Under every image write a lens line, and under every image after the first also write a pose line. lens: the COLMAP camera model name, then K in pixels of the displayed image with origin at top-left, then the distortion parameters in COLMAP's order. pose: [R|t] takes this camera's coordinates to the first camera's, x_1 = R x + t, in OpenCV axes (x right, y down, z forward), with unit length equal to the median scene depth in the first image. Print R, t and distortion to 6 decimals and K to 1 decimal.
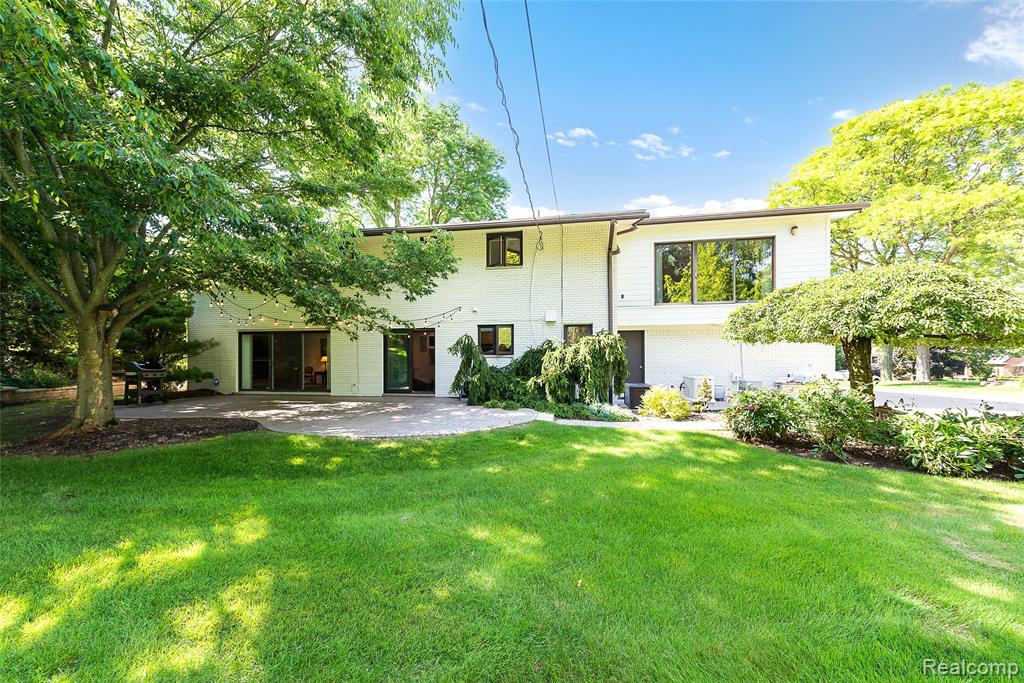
lens RADIAL K [[412.2, 0, 513.8], [0, 412.2, 365.0], [0, 0, 1]] dist [0.000729, 0.000034]
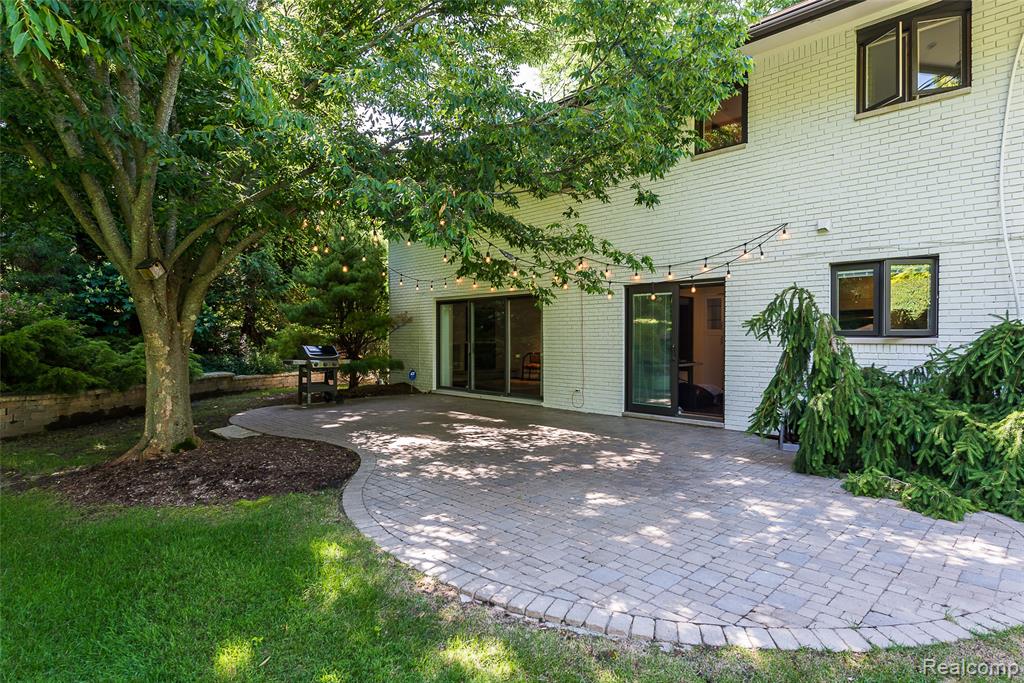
lens RADIAL K [[613.2, 0, 514.9], [0, 613.2, 356.0], [0, 0, 1]] dist [-0.019771, 0.001118]
pose [[0.840816, 0.016611, -0.541066, -0.023317], [-0.008005, 0.999801, 0.018254, -0.014892], [0.541261, -0.011017, 0.840782, 0.340069]]
